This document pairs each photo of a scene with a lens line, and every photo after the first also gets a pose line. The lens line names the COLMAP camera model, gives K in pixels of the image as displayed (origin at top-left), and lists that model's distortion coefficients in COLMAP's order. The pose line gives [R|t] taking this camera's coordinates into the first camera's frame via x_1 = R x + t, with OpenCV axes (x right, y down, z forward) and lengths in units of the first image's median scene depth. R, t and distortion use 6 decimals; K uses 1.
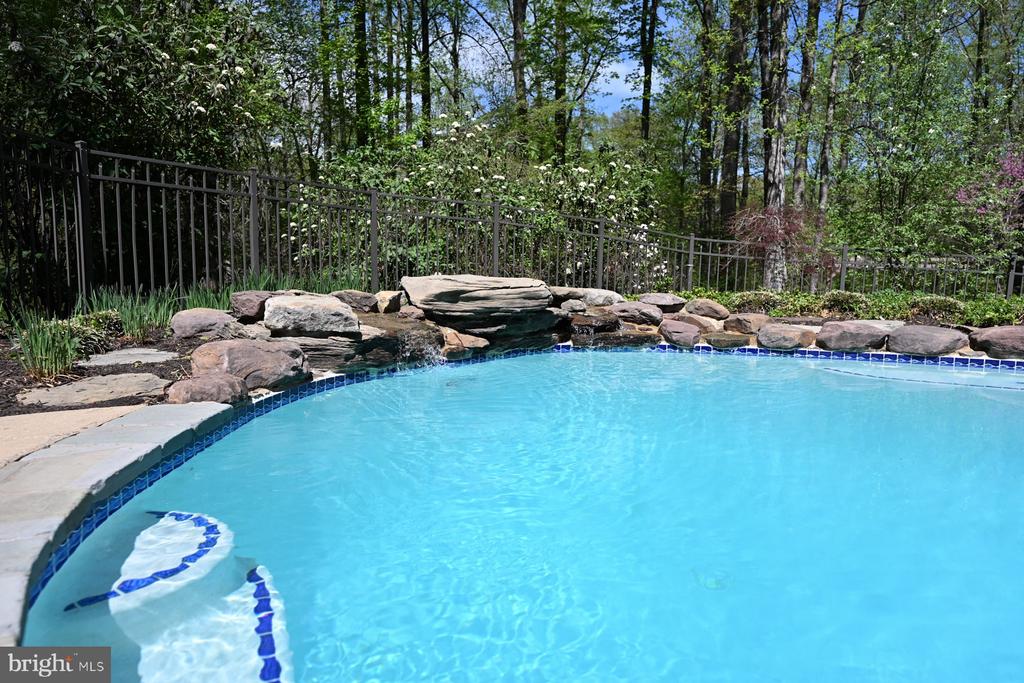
lens RADIAL K [[680.8, 0, 508.9], [0, 680.8, 341.4], [0, 0, 1]] dist [0.000092, 0.000686]
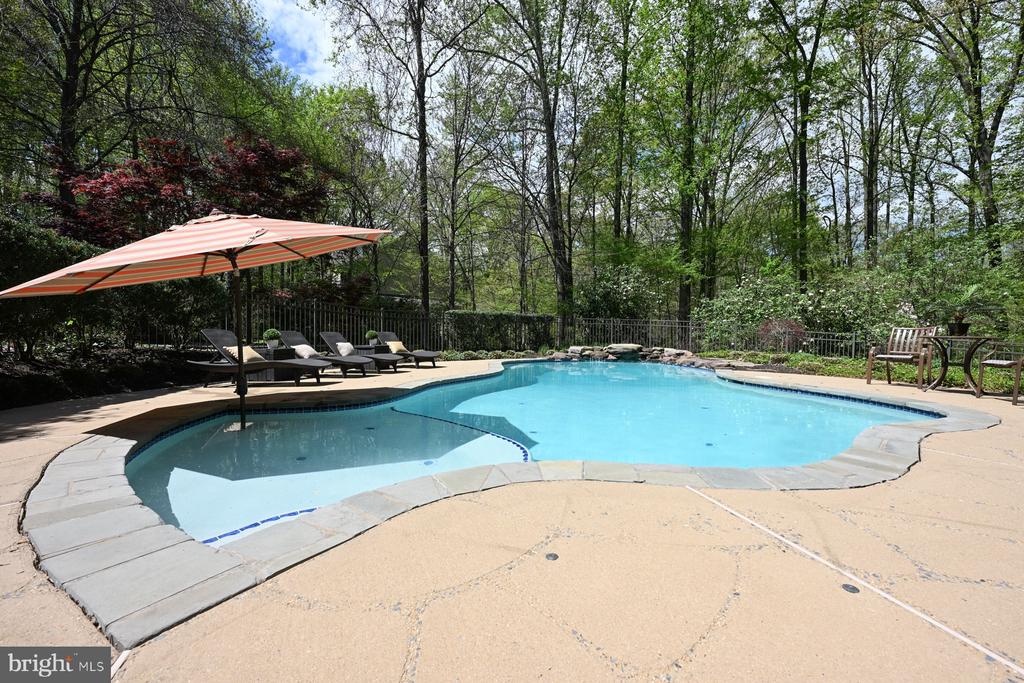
lens RADIAL K [[408.4, 0, 511.8], [0, 408.4, 331.1], [0, 0, 1]] dist [-0.000322, -0.000067]
pose [[0.473890, -0.012006, -0.880502, 2.019116], [-0.095184, 0.993350, -0.064773, 0.064162], [0.875425, 0.114505, 0.469596, -0.919270]]
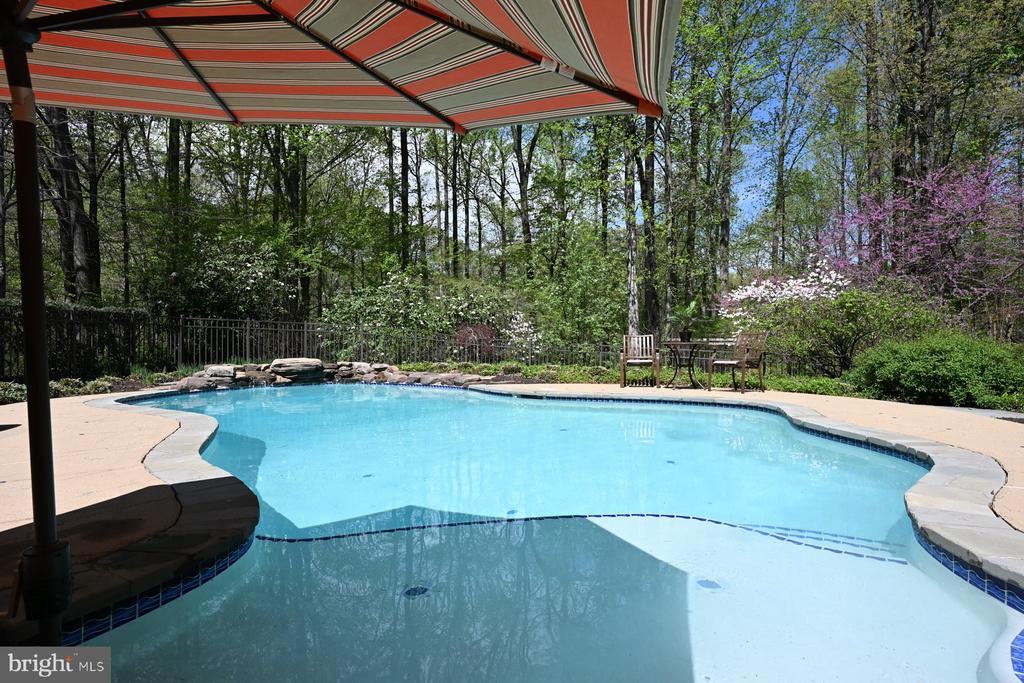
lens RADIAL K [[549.9, 0, 512.2], [0, 549.9, 338.9], [0, 0, 1]] dist [-0.001991, -0.000492]
pose [[0.986902, -0.014631, -0.160656, 1.308525], [-0.003560, 0.993661, -0.112363, 0.087244], [0.161281, 0.111463, 0.980594, -1.242339]]
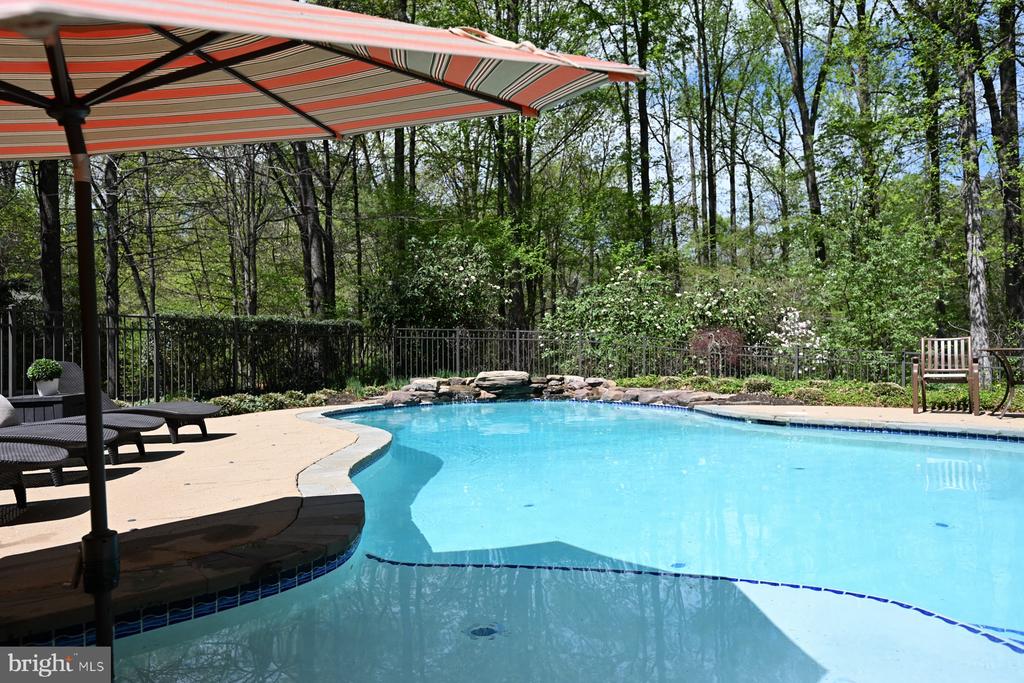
lens RADIAL K [[680.8, 0, 508.9], [0, 680.8, 341.4], [0, 0, 1]] dist [0.000092, 0.000686]
pose [[0.837907, -0.032233, -0.544860, 1.458966], [-0.034472, 0.993137, -0.111765, 0.084268], [0.544723, 0.112431, 0.831045, -1.218958]]
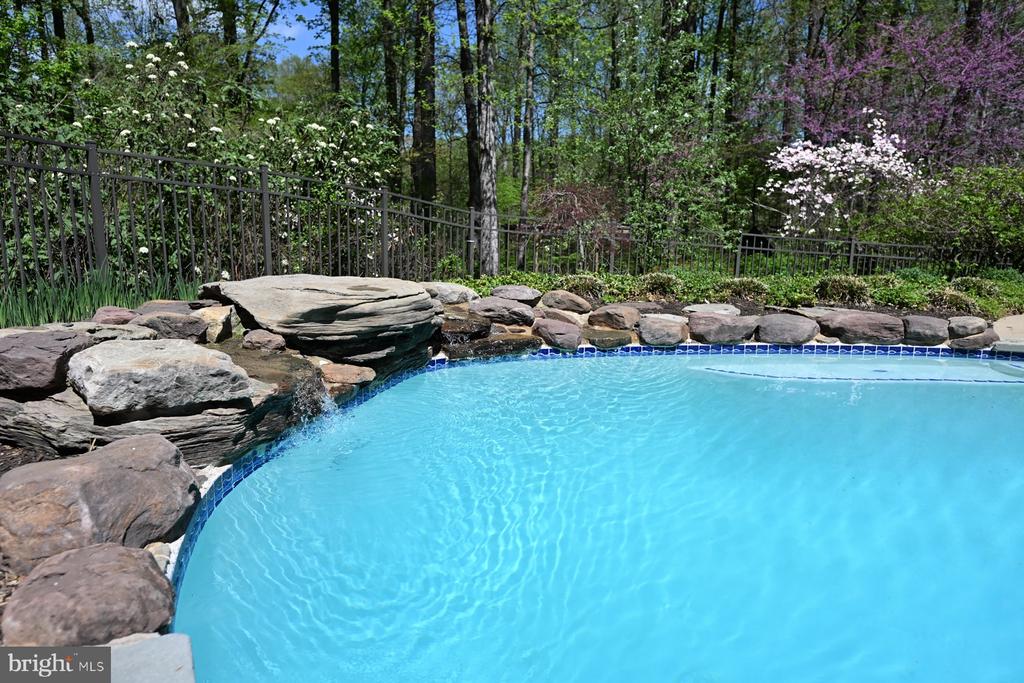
lens RADIAL K [[680.8, 0, 508.9], [0, 680.8, 341.4], [0, 0, 1]] dist [0.000092, 0.000686]
pose [[0.891906, -0.075980, 0.445792, -0.222763], [0.048812, 0.996200, 0.072131, -0.076428], [-0.449579, -0.042574, 0.892226, 0.261465]]
